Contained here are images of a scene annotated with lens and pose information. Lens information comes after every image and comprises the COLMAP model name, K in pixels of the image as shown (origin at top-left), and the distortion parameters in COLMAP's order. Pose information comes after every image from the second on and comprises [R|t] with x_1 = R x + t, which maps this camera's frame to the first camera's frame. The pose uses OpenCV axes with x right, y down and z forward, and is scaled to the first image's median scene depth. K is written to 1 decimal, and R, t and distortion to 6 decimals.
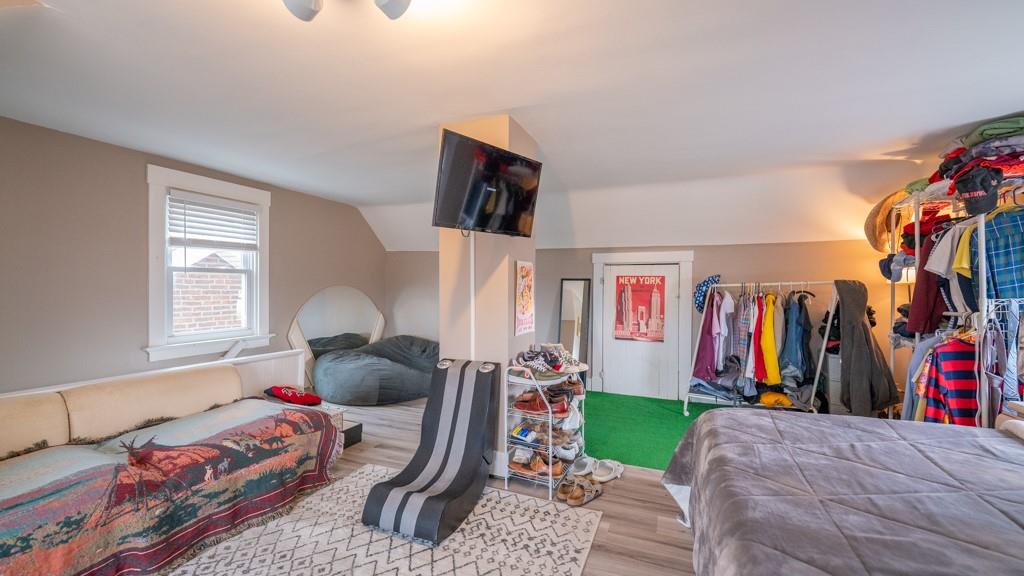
lens RADIAL K [[411.1, 0, 509.3], [0, 411.1, 290.1], [0, 0, 1]] dist [-0.012832, 0.000112]
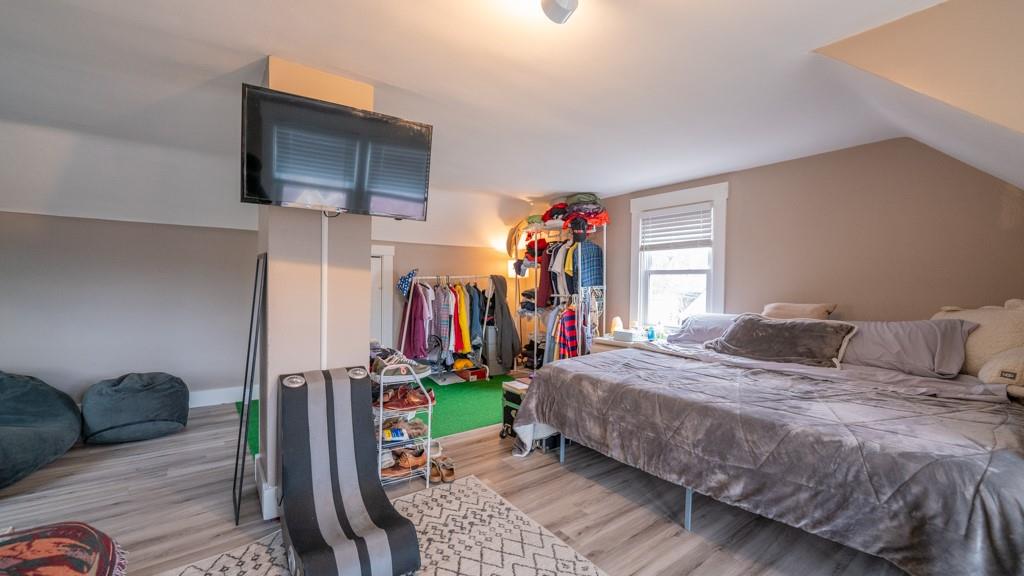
lens RADIAL K [[411.1, 0, 511.0], [0, 411.1, 288.6], [0, 0, 1]] dist [-0.012832, 0.000112]
pose [[0.503479, -0.014459, 0.863886, -0.598378], [-0.004402, 0.999804, 0.019299, -0.005636], [-0.863996, -0.013519, 0.503317, 0.277167]]
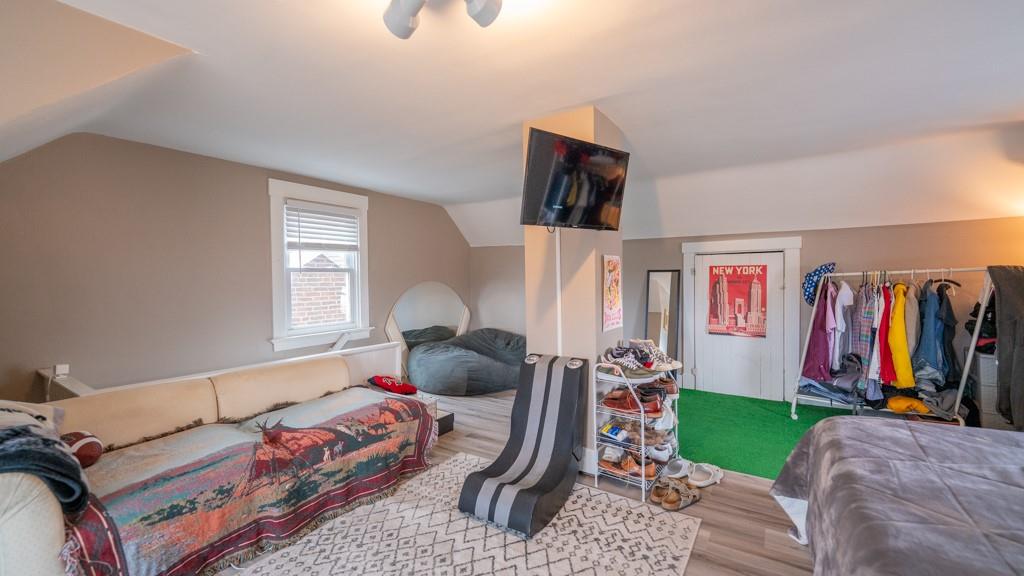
lens RADIAL K [[411.1, 0, 510.2], [0, 411.1, 285.9], [0, 0, 1]] dist [-0.012832, 0.000112]
pose [[0.982213, -0.013980, -0.187249, -0.018556], [0.016097, 0.999823, 0.009789, -0.010821], [0.187079, -0.012629, 0.982264, -0.002203]]
